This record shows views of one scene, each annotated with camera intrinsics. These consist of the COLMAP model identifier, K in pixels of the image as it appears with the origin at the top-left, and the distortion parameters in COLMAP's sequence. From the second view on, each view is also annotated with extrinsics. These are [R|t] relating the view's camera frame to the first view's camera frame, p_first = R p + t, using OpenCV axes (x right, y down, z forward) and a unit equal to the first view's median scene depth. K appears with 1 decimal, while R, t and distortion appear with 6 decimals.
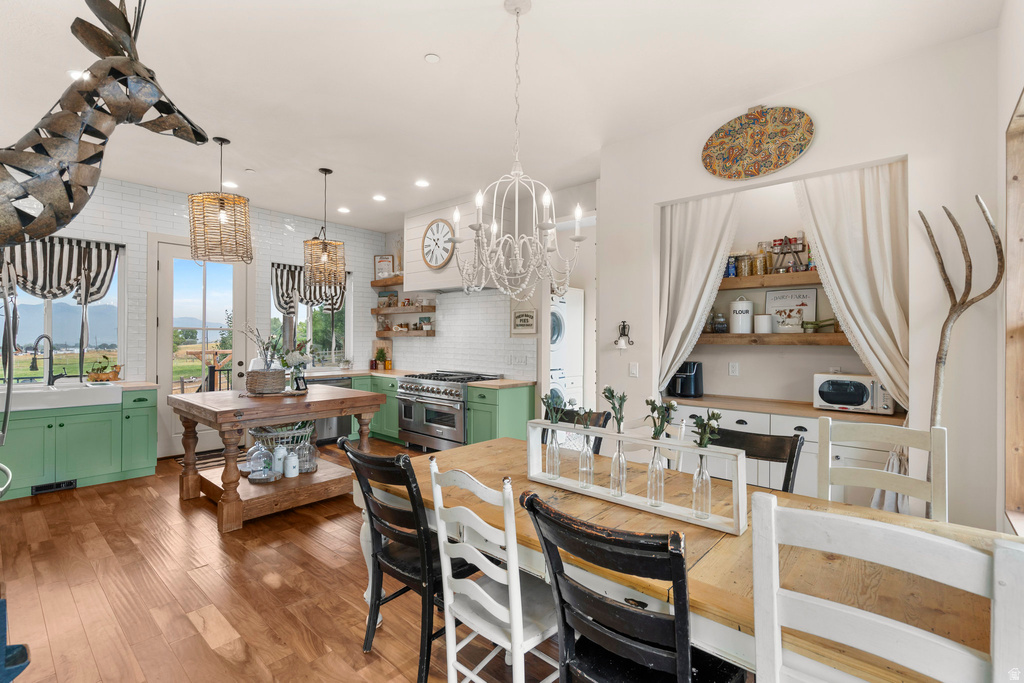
lens RADIAL K [[467.4, 0, 508.4], [0, 467.4, 338.8], [0, 0, 1]] dist [-0.003630, 0.002572]
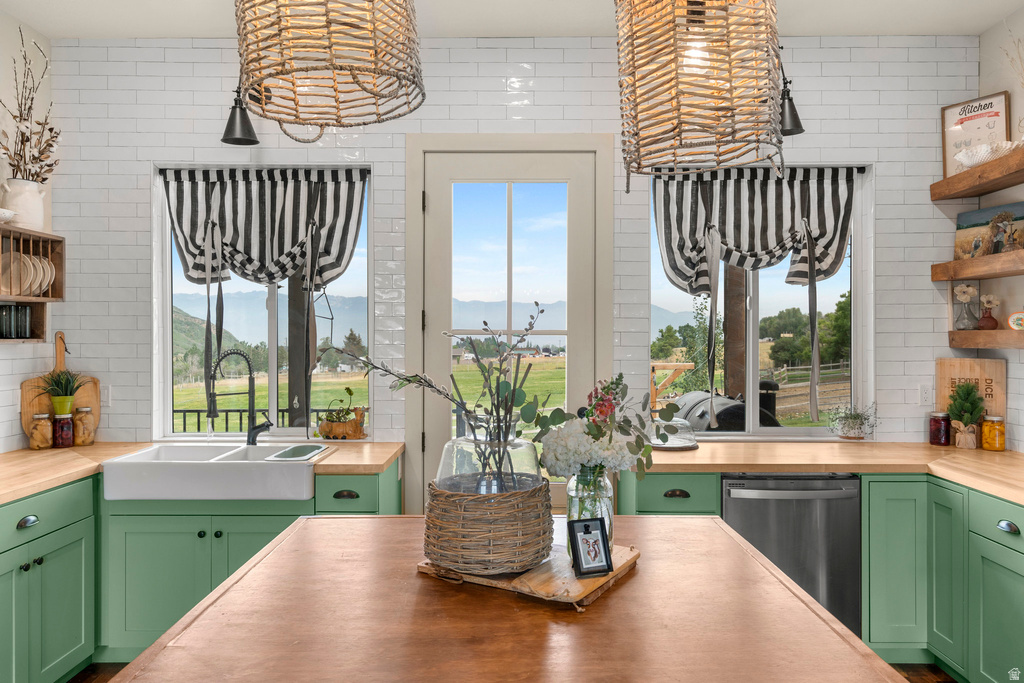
lens RADIAL K [[700.2, 0, 517.7], [0, 700.2, 336.0], [0, 0, 1]] dist [0.011387, 0.000694]
pose [[0.664202, -0.006148, -0.747528, -0.126658], [0.003750, 0.999981, -0.004892, -0.012970], [0.747544, 0.000446, 0.664213, 0.493053]]
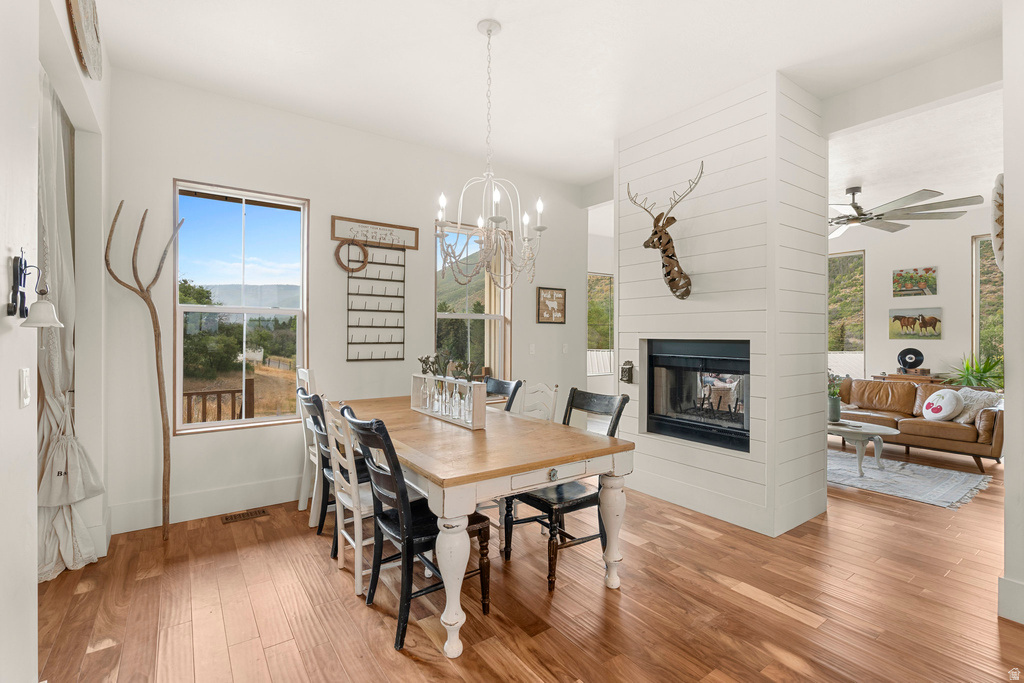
lens RADIAL K [[467.4, 0, 514.9], [0, 467.4, 334.4], [0, 0, 1]] dist [-0.003630, 0.002572]
pose [[-0.976784, -0.010344, 0.213976, -0.105863], [-0.010478, 0.999945, 0.000509, 0.013442], [-0.213969, -0.001745, -0.976839, 0.760792]]
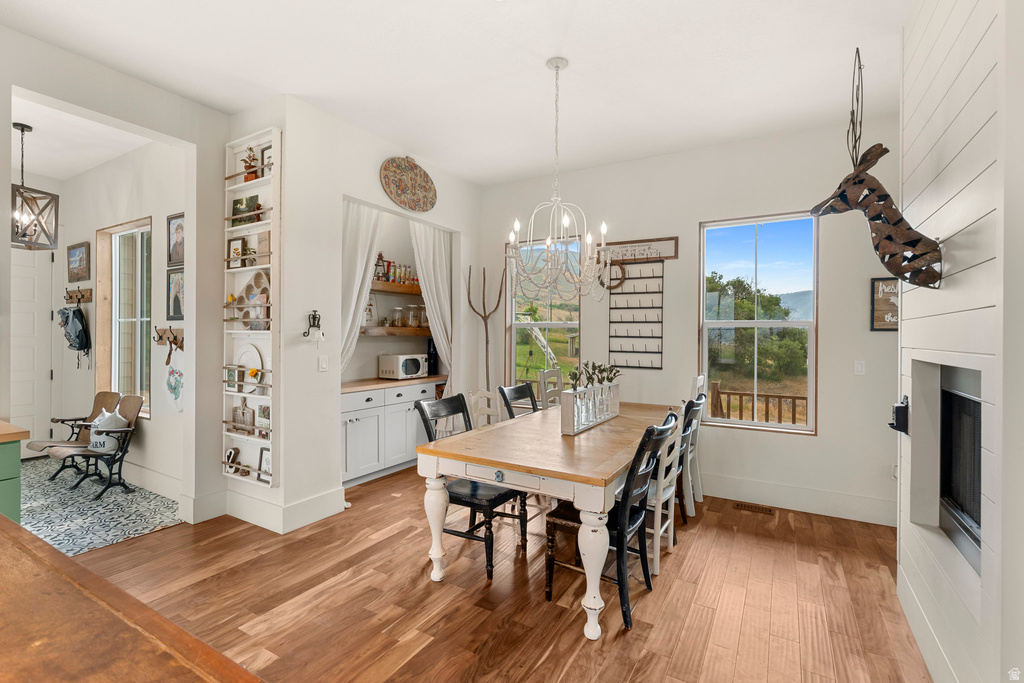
lens RADIAL K [[467.4, 0, 513.4], [0, 467.4, 335.2], [0, 0, 1]] dist [-0.003630, 0.002572]
pose [[-0.198058, -0.008255, 0.980156, -0.426834], [-0.010247, 0.999927, 0.006351, 0.000118], [-0.980137, -0.008786, -0.198128, 0.489319]]
